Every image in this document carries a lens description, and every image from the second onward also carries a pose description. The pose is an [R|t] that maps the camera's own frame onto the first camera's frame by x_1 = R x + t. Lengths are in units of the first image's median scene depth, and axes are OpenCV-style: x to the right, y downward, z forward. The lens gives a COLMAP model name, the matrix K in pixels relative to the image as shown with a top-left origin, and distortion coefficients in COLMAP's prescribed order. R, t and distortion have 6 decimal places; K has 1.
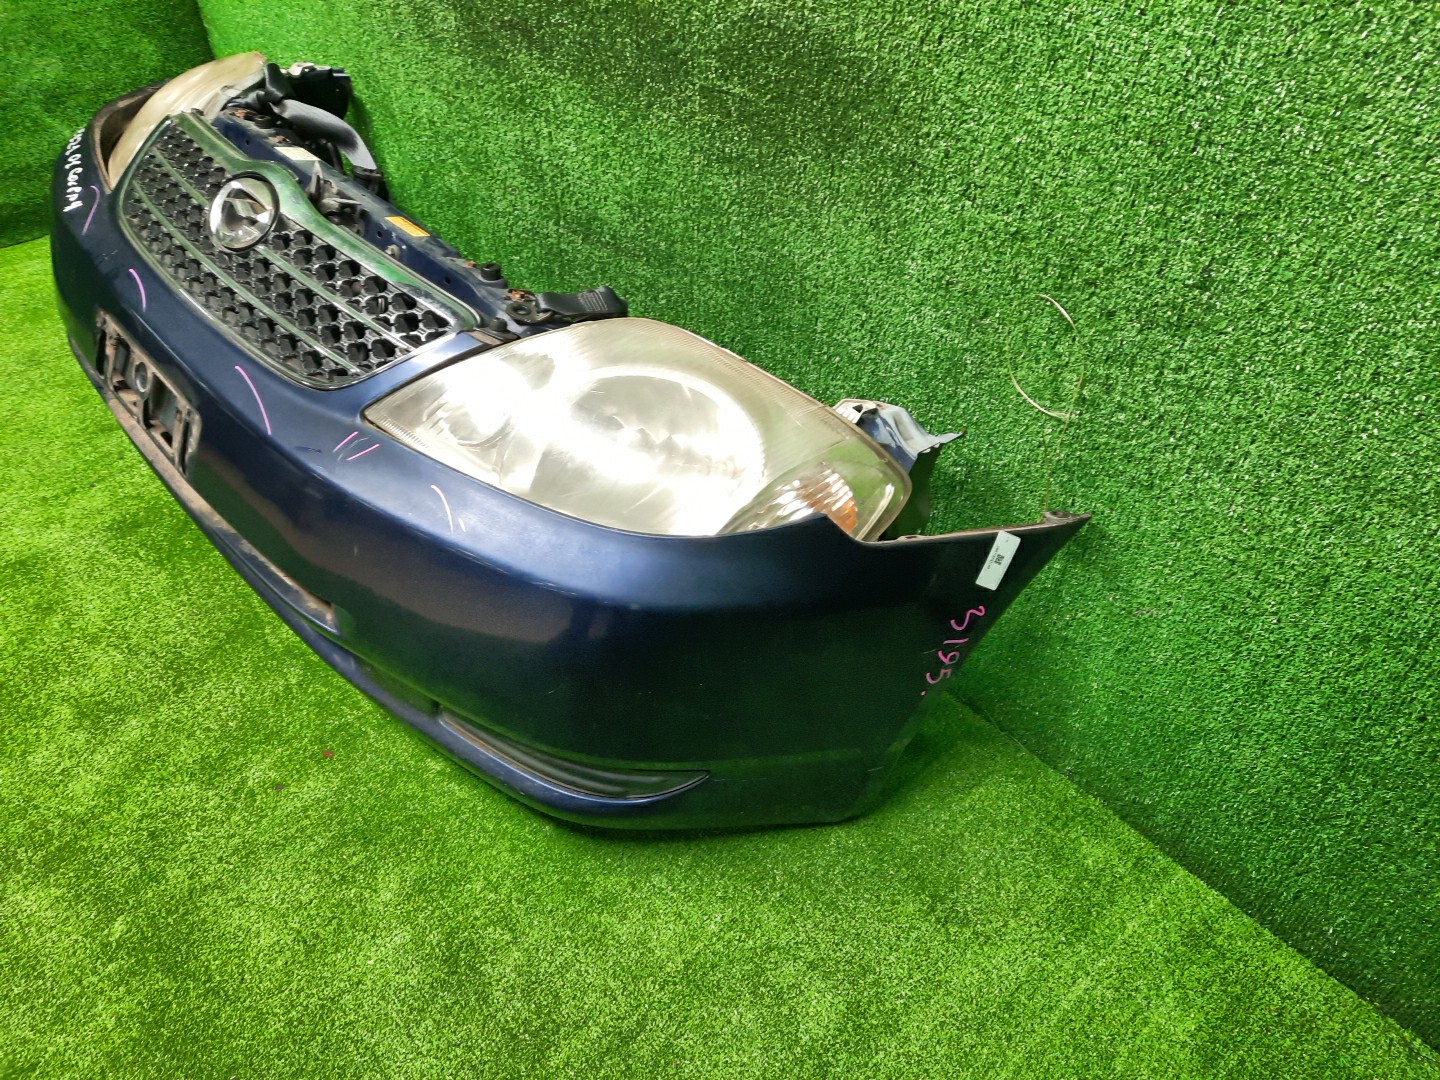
lens RADIAL K [[1053.2, 0, 718.0], [0, 1053.2, 533.9], [0, 0, 1]] dist [0.052634, -0.037982]
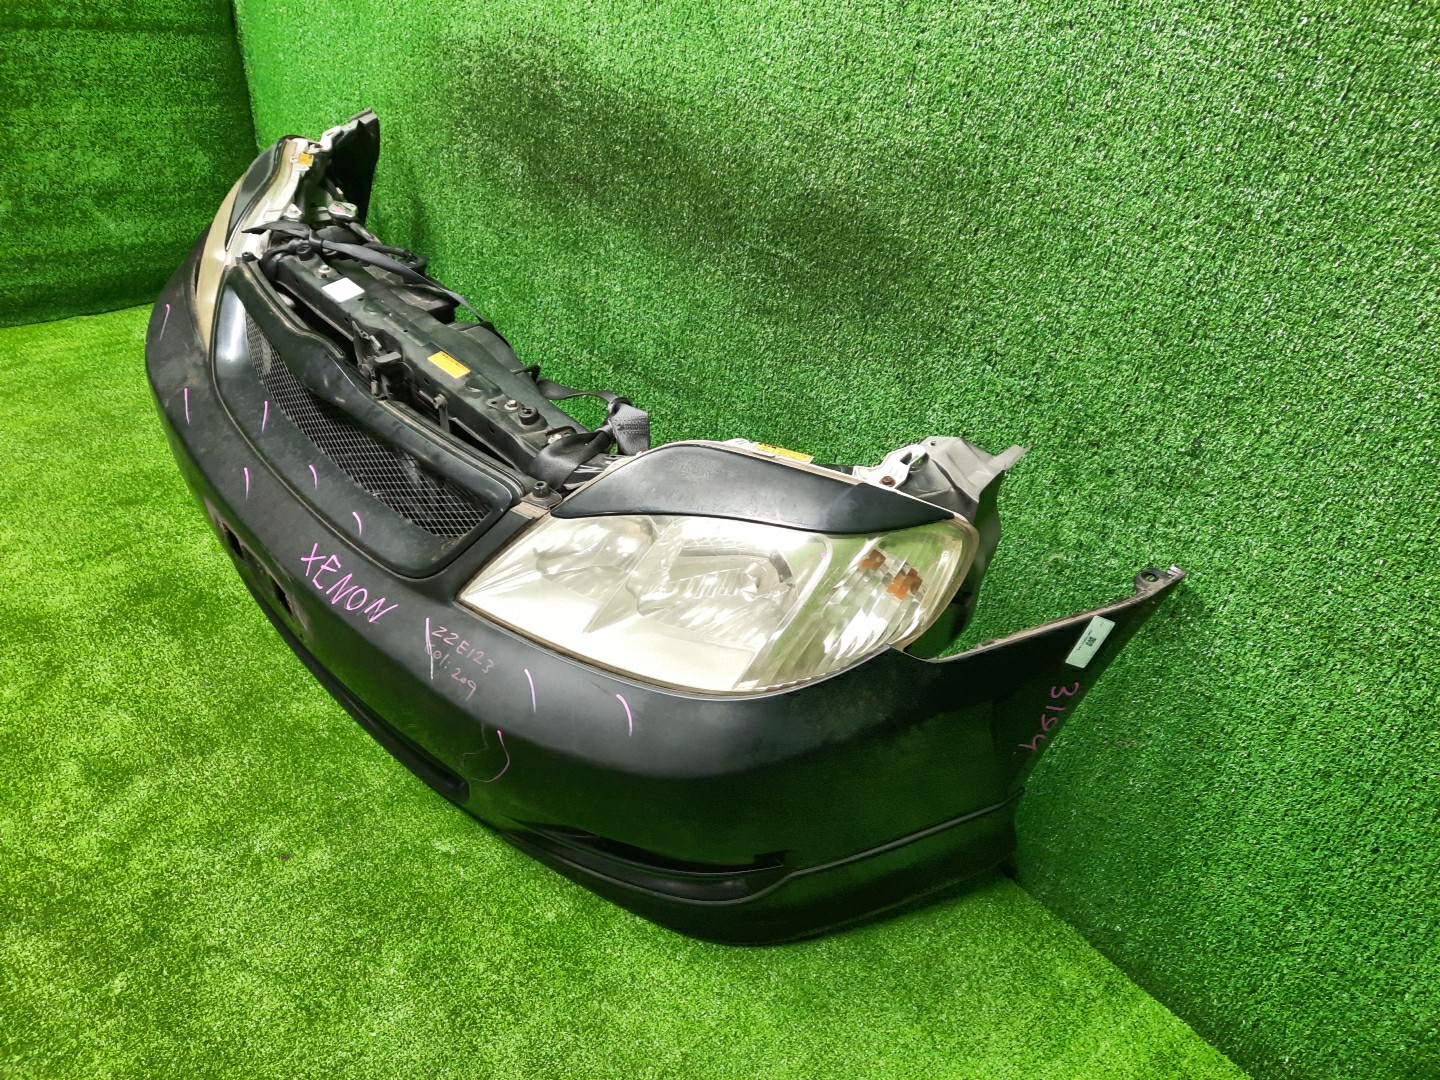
lens RADIAL K [[1053.2, 0, 713.9], [0, 1053.2, 535.3], [0, 0, 1]] dist [0.052634, -0.037982]
pose [[0.993872, 0.090820, 0.063009, -0.108720], [-0.081126, 0.986497, -0.142276, 0.052125], [-0.075079, 0.136293, 0.987819, -0.082805]]
